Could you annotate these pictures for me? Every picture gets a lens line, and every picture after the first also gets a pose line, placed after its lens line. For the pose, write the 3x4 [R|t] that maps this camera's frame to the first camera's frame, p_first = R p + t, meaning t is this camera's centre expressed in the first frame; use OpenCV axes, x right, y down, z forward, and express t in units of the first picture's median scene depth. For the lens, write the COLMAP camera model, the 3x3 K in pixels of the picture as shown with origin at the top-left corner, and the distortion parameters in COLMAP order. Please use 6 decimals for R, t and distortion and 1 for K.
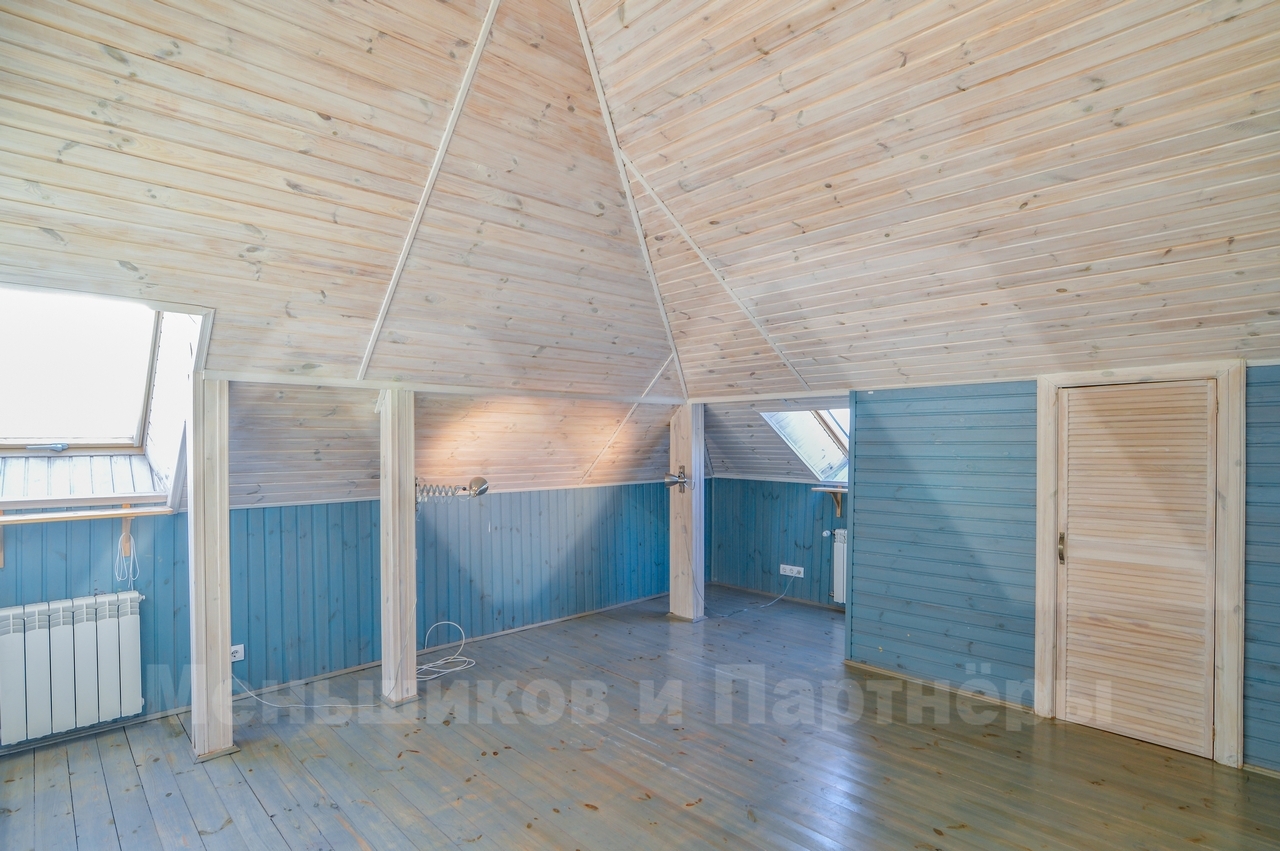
lens RADIAL K [[645.2, 0, 641.7], [0, 645.2, 438.2], [0, 0, 1]] dist [-0.016482, 0.002533]
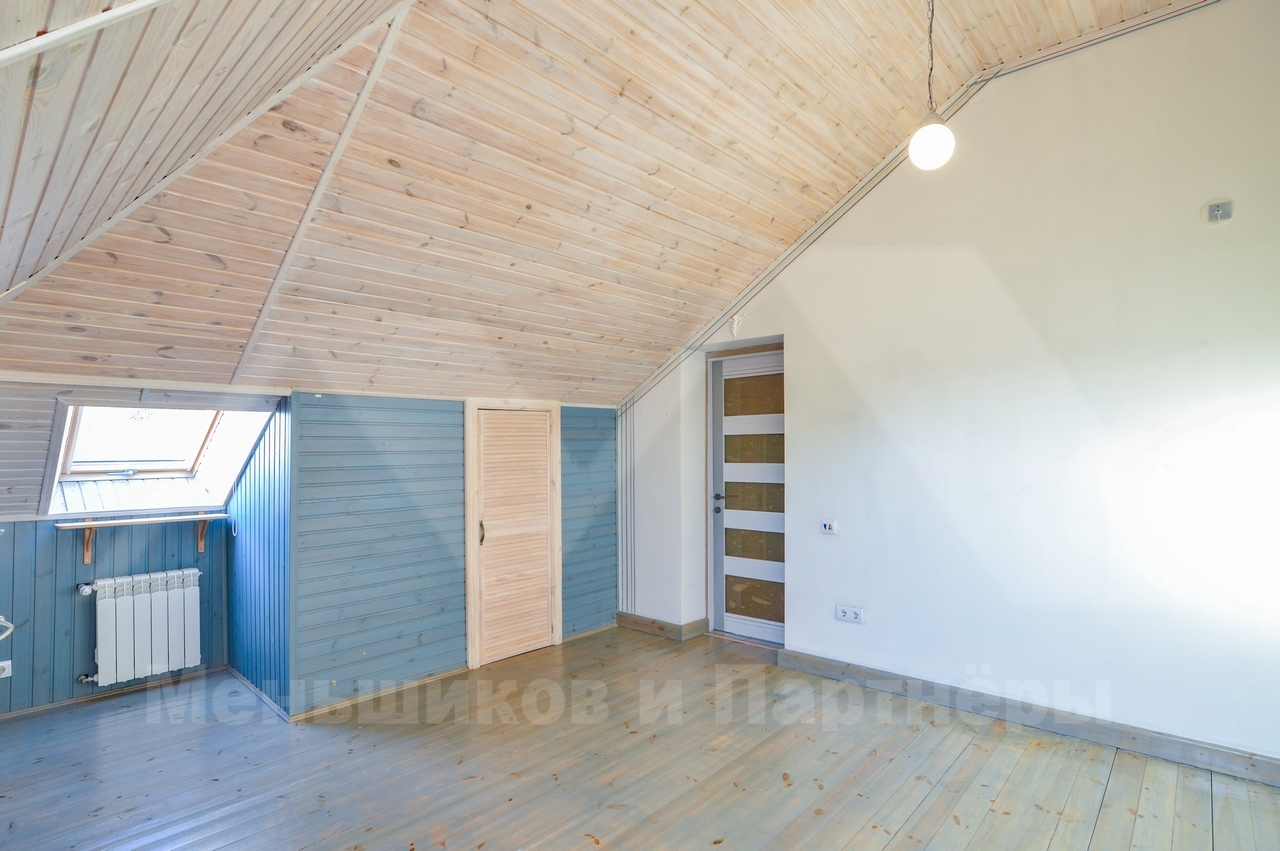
lens RADIAL K [[645.2, 0, 616.9], [0, 645.2, 442.7], [0, 0, 1]] dist [-0.016482, 0.002533]
pose [[-0.042855, 0.011435, 0.999016, -0.726867], [0.003201, 0.999931, -0.011308, 0.005689], [-0.999076, 0.002713, -0.042889, 0.857544]]
